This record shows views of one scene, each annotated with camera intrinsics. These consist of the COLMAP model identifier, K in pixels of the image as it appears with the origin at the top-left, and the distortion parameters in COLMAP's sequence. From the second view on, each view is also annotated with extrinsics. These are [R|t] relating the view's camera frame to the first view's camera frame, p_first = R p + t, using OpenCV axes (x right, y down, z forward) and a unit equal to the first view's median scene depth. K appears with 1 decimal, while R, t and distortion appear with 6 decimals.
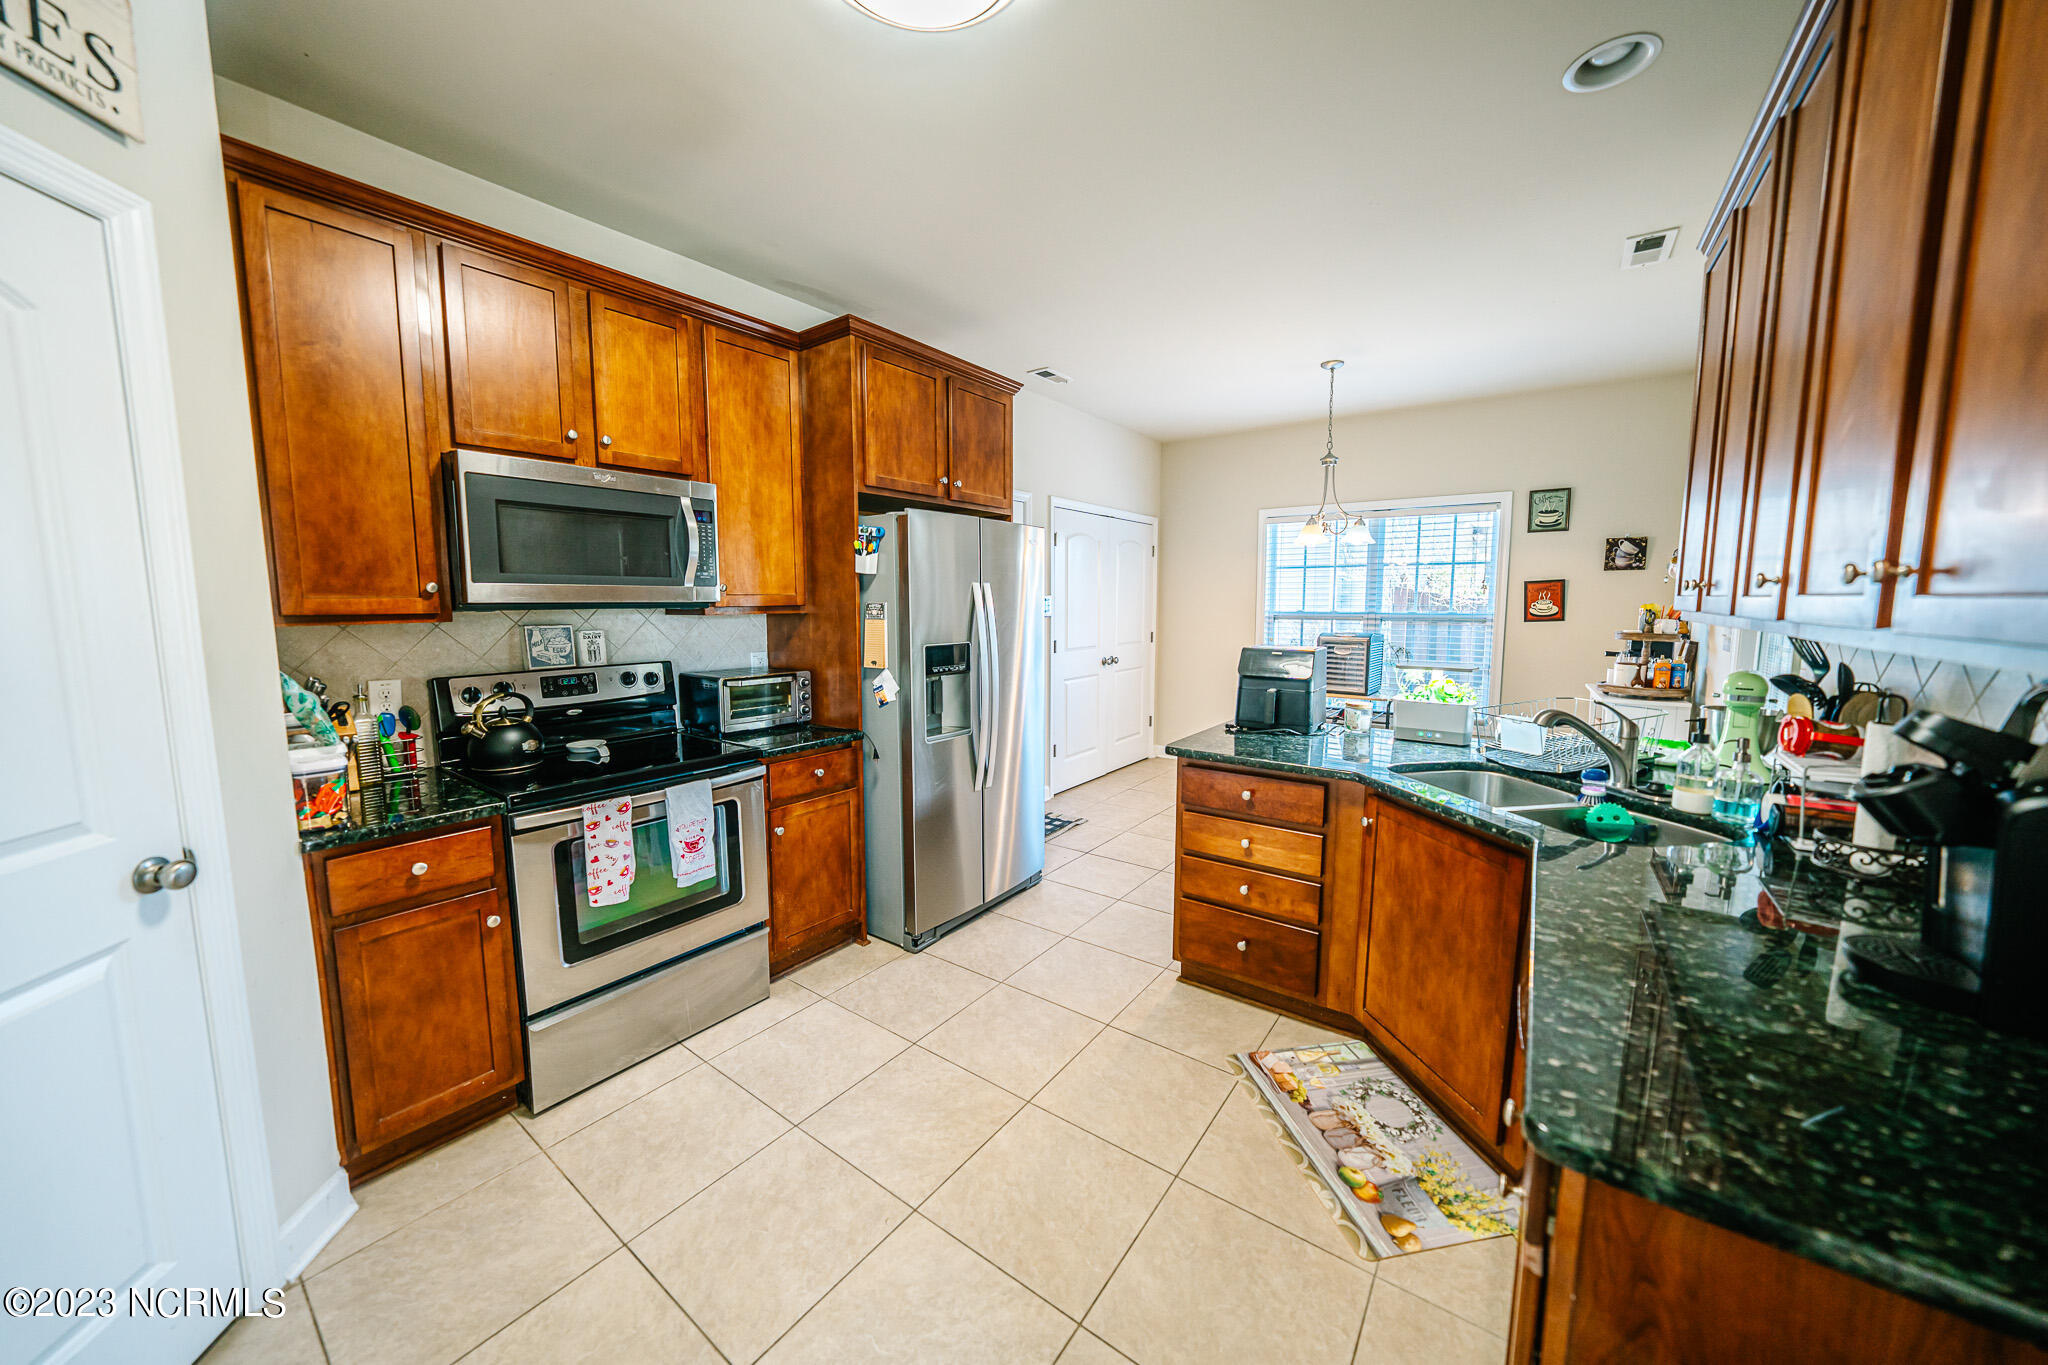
lens RADIAL K [[714.8, 0, 1015.1], [0, 714.8, 677.4], [0, 0, 1]] dist [-0.012788, 0.000159]
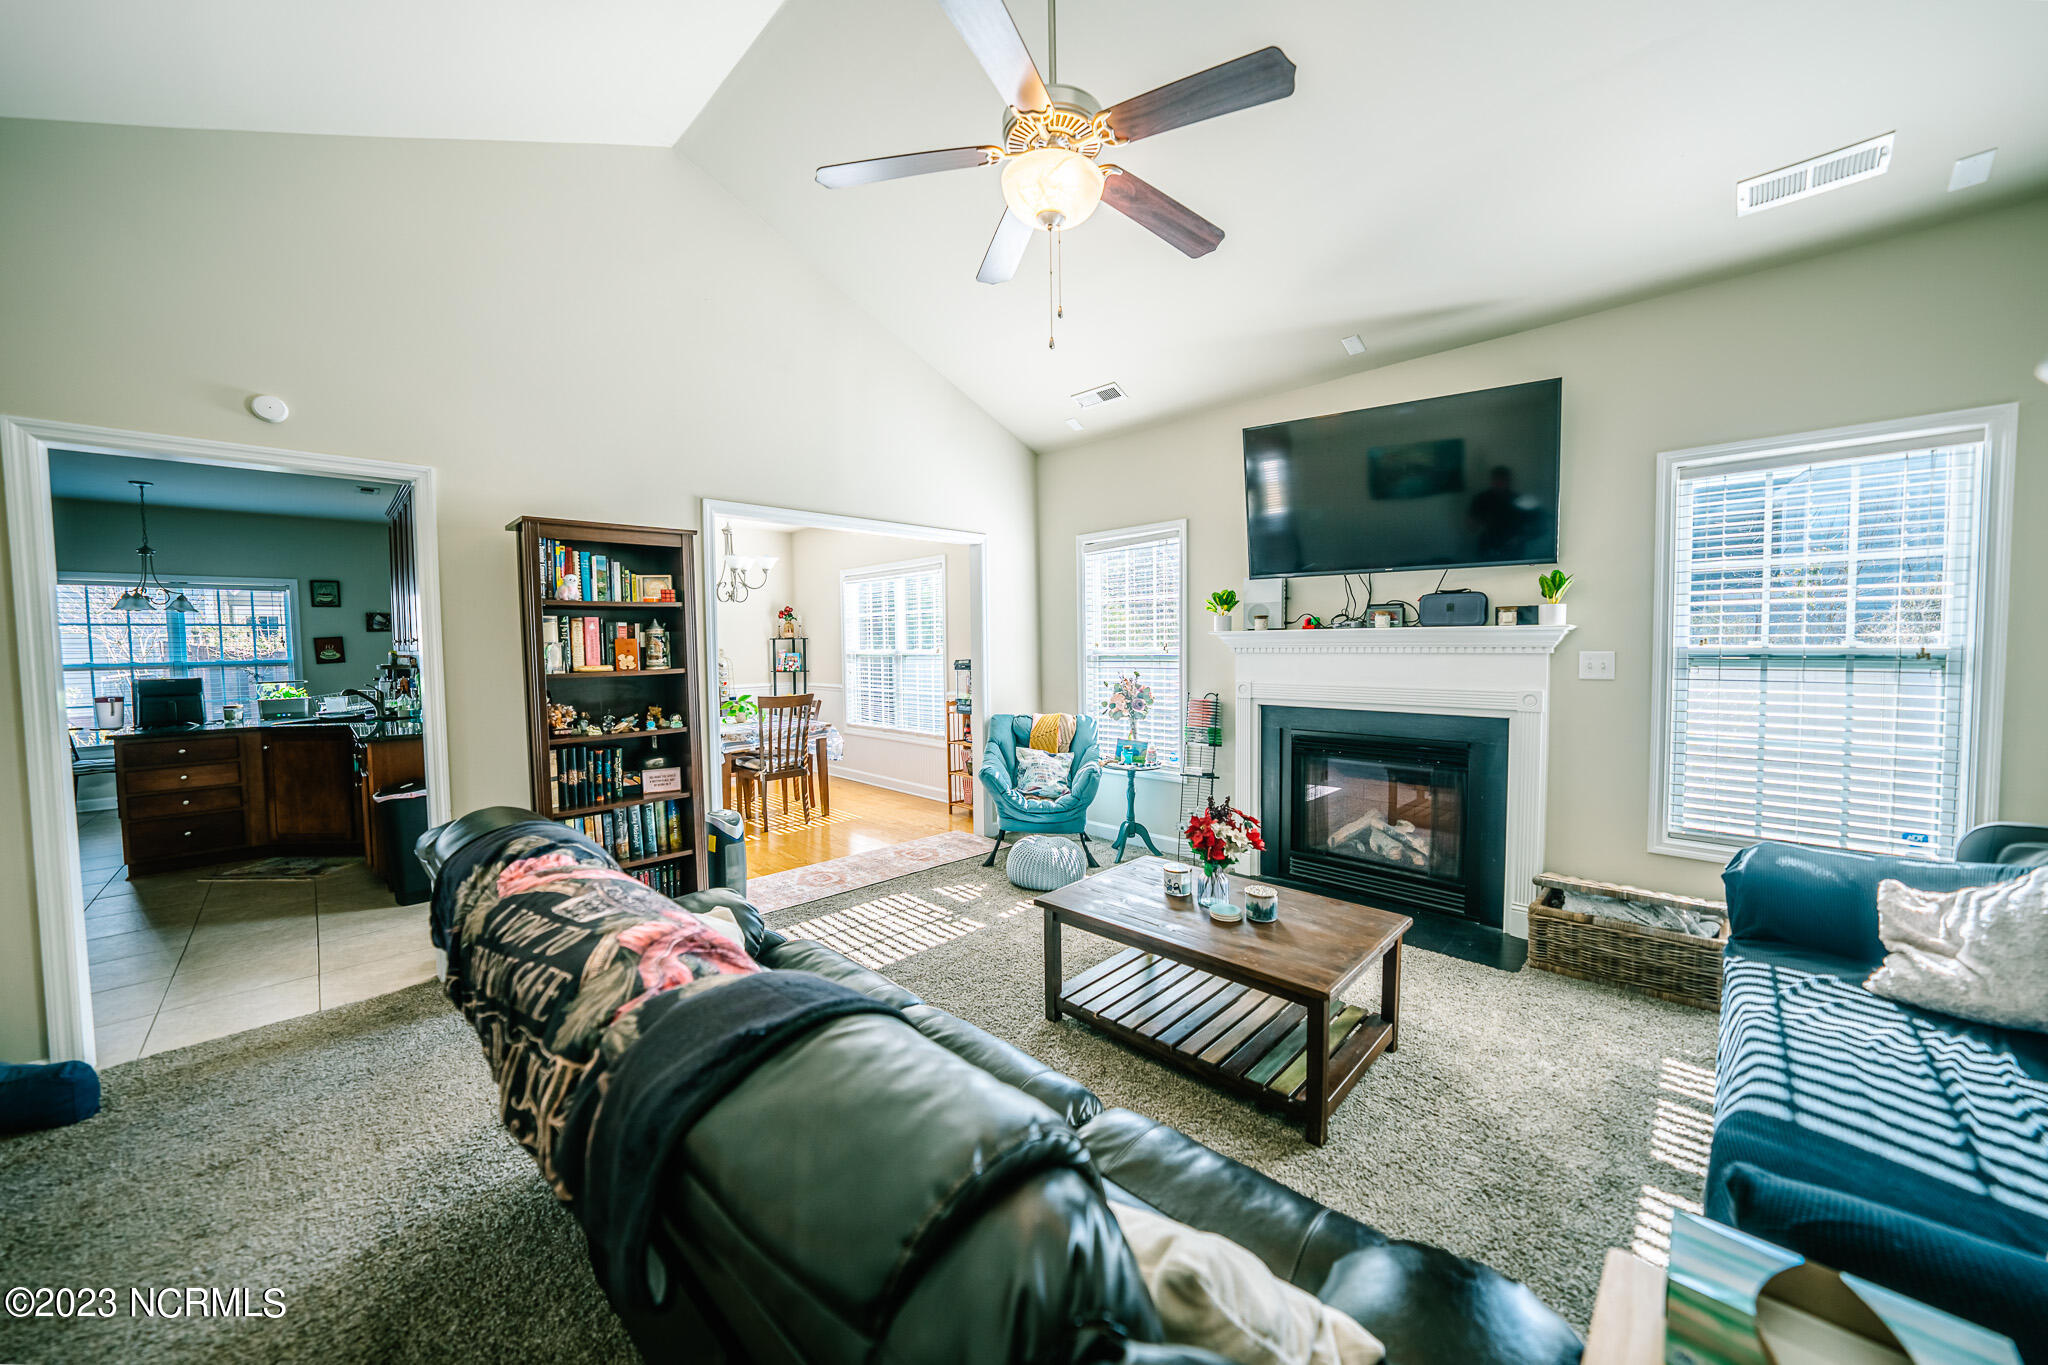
lens RADIAL K [[714.8, 0, 1015.1], [0, 714.8, 677.4], [0, 0, 1]] dist [-0.012788, 0.000159]
pose [[0.150373, -0.050606, 0.987333, -0.604909], [0.124233, 0.991740, 0.031911, 0.095521], [-0.980793, 0.117861, 0.155418, -0.764285]]
